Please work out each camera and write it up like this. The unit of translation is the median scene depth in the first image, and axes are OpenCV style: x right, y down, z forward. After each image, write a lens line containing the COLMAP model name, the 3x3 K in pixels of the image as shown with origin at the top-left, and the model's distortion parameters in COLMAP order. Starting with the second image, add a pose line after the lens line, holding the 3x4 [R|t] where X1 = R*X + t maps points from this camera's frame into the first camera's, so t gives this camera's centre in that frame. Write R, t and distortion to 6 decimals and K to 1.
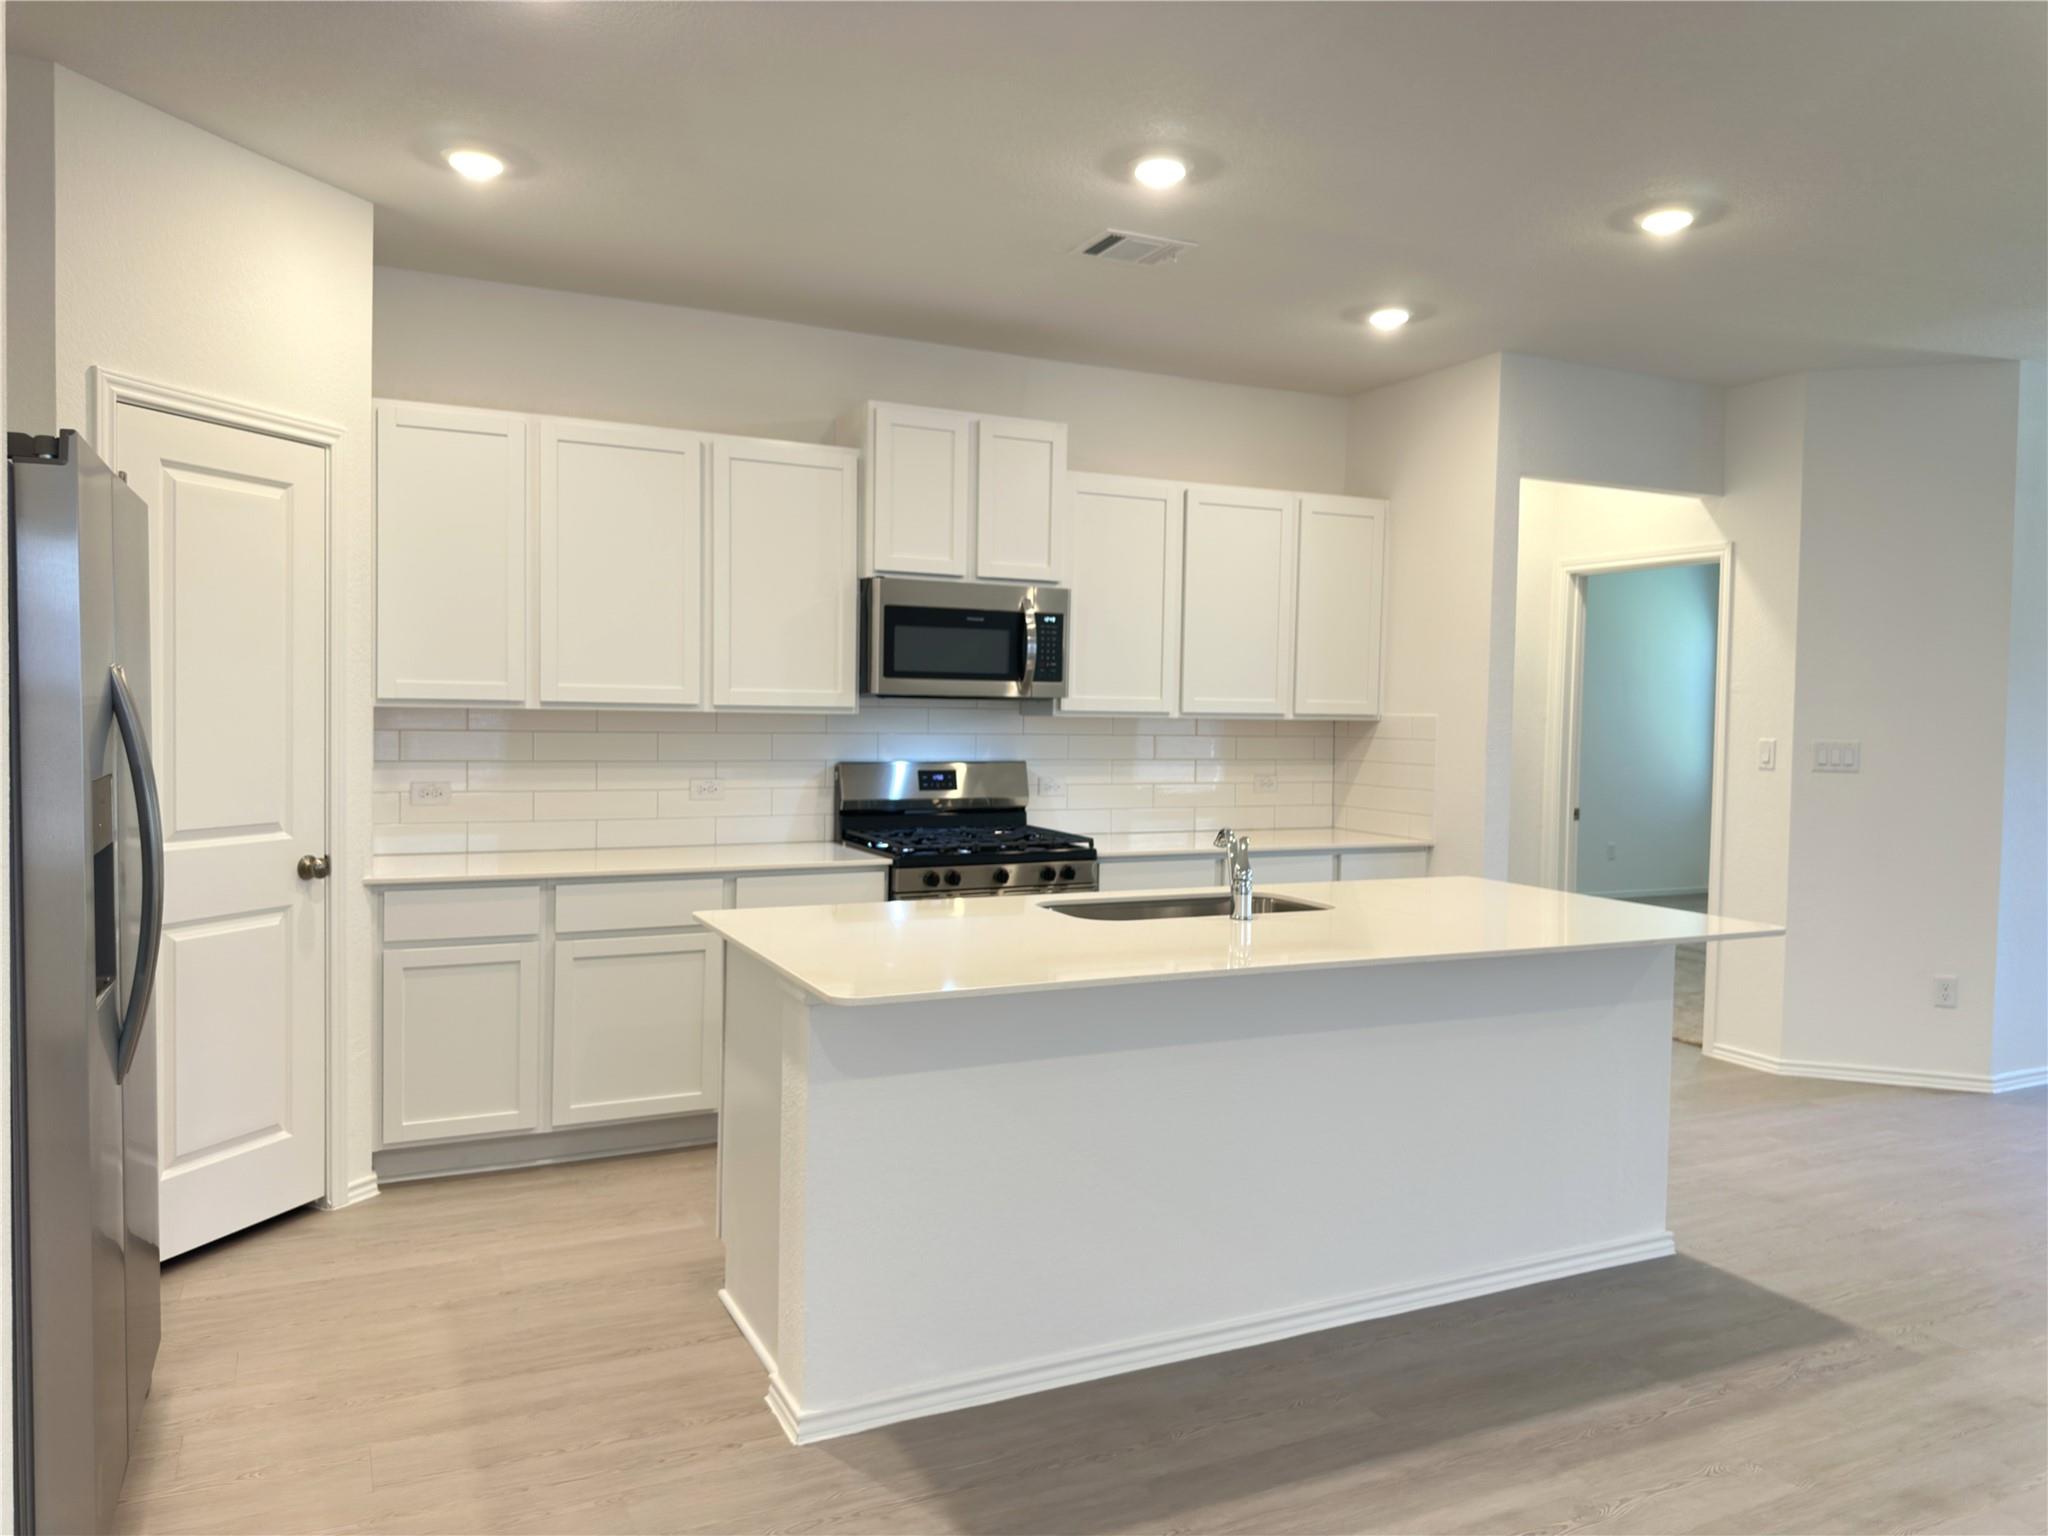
lens RADIAL K [[1445.7, 0, 1024.0], [0, 1445.7, 768.0], [0, 0, 1]] dist [0.095692, -0.105276]
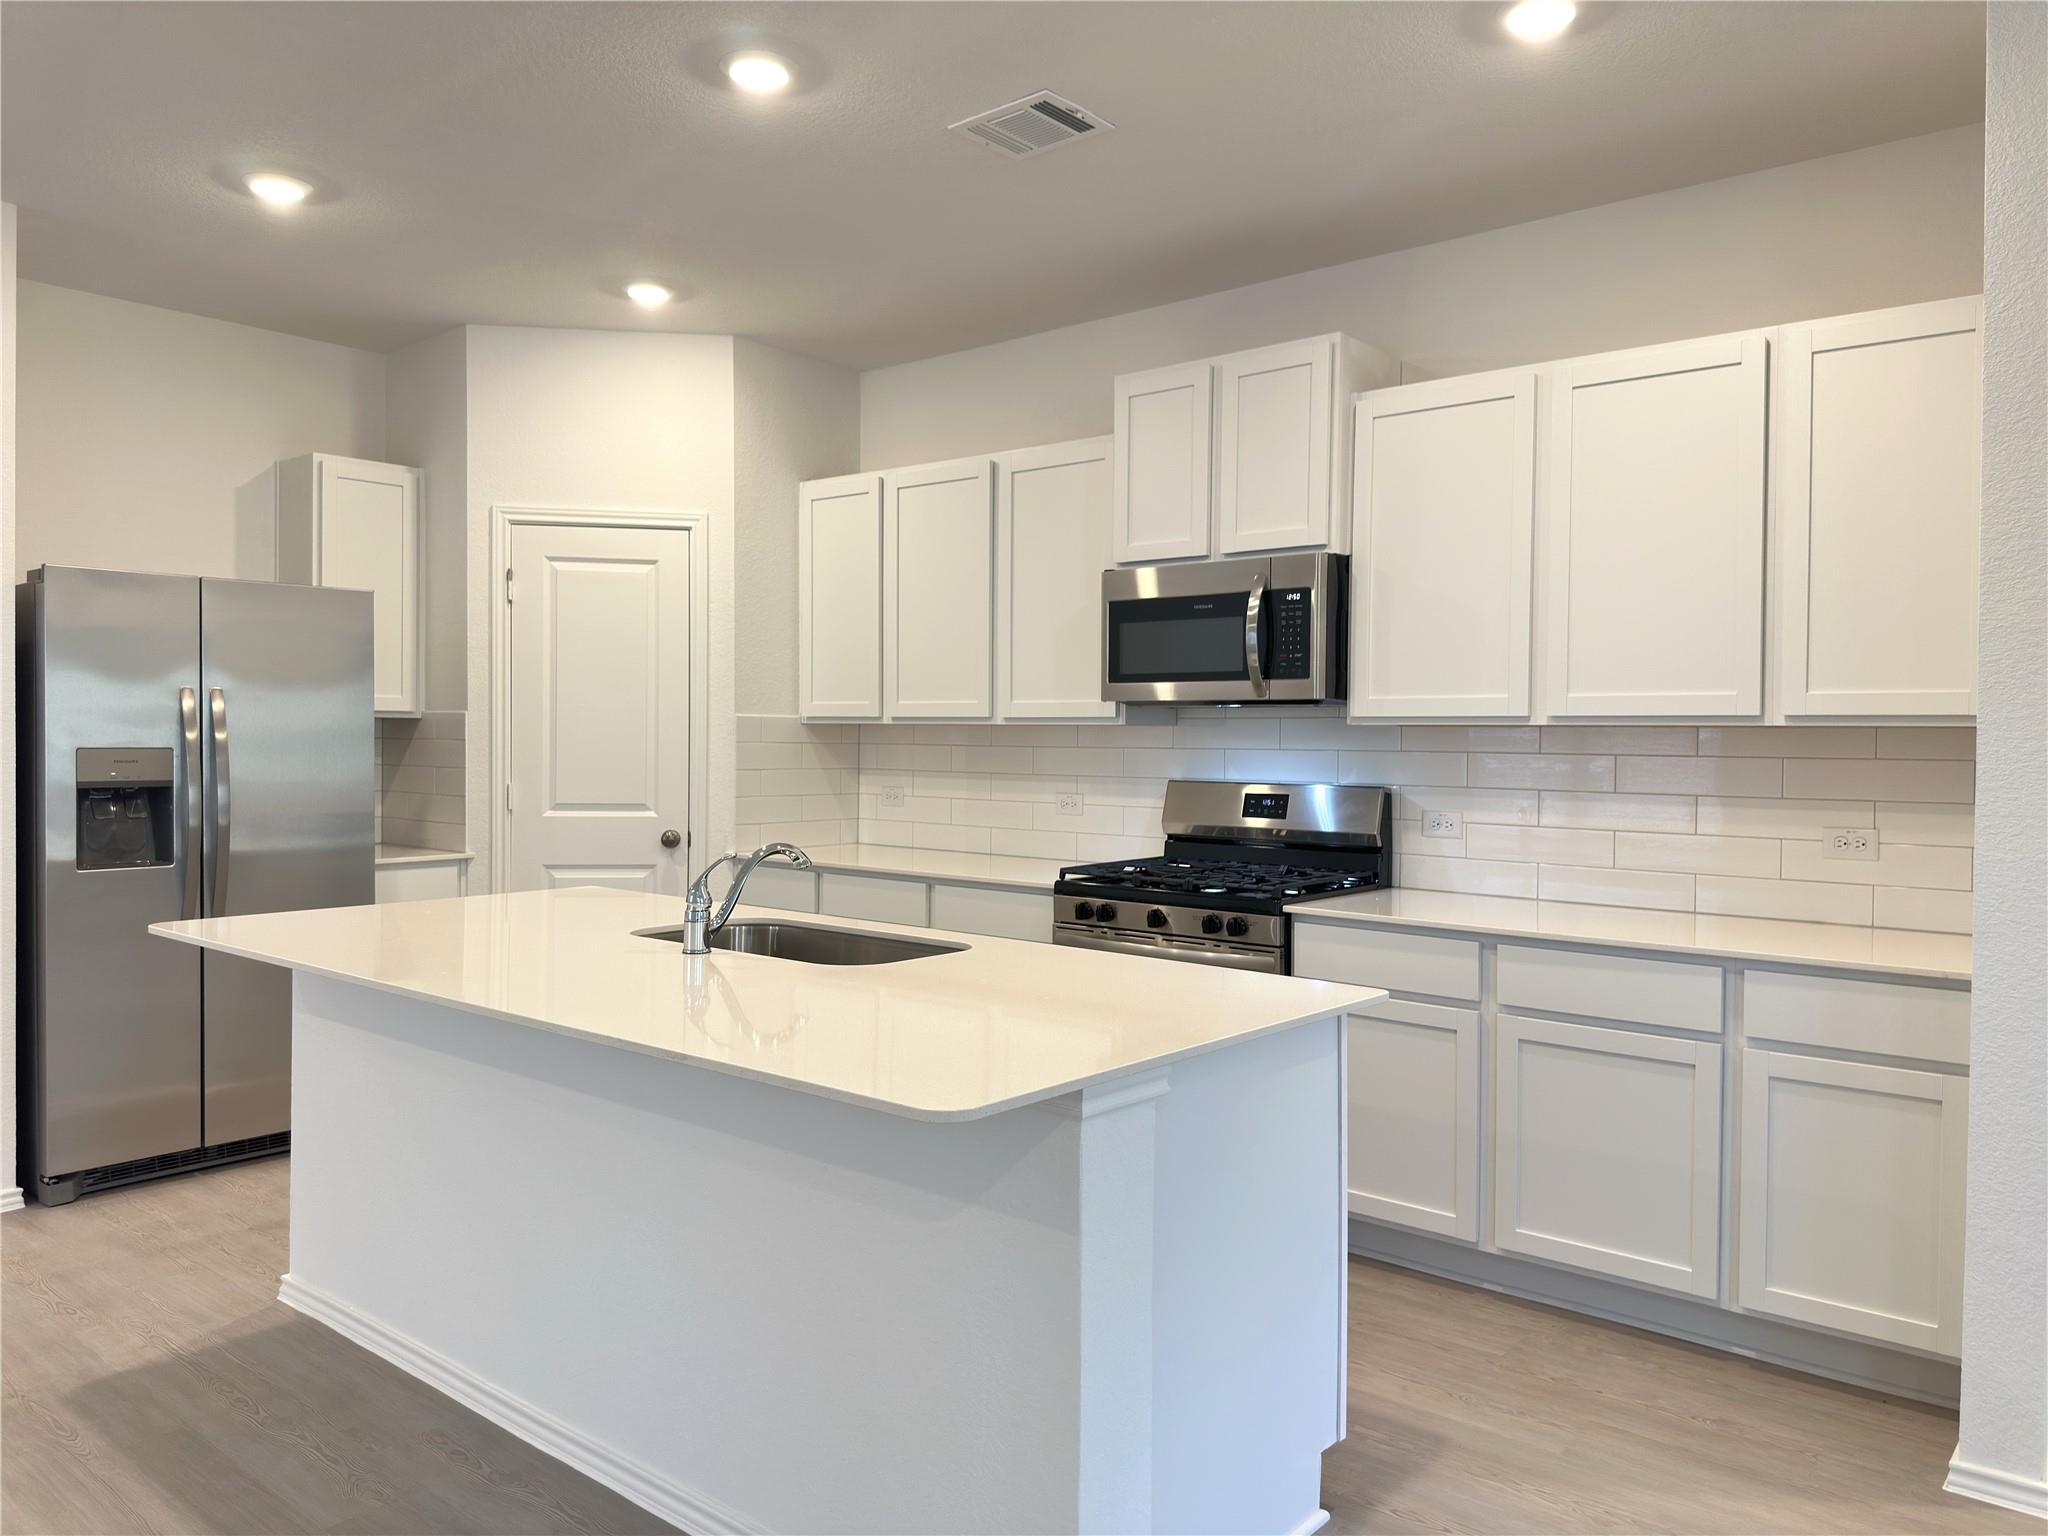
lens RADIAL K [[1445.7, 0, 1024.0], [0, 1445.7, 768.0], [0, 0, 1]] dist [0.095692, -0.105276]
pose [[0.408820, 0.009414, -0.912567, 0.677873], [-0.042100, 0.999077, -0.008554, -0.000079], [0.911644, 0.041916, 0.408839, 0.577543]]
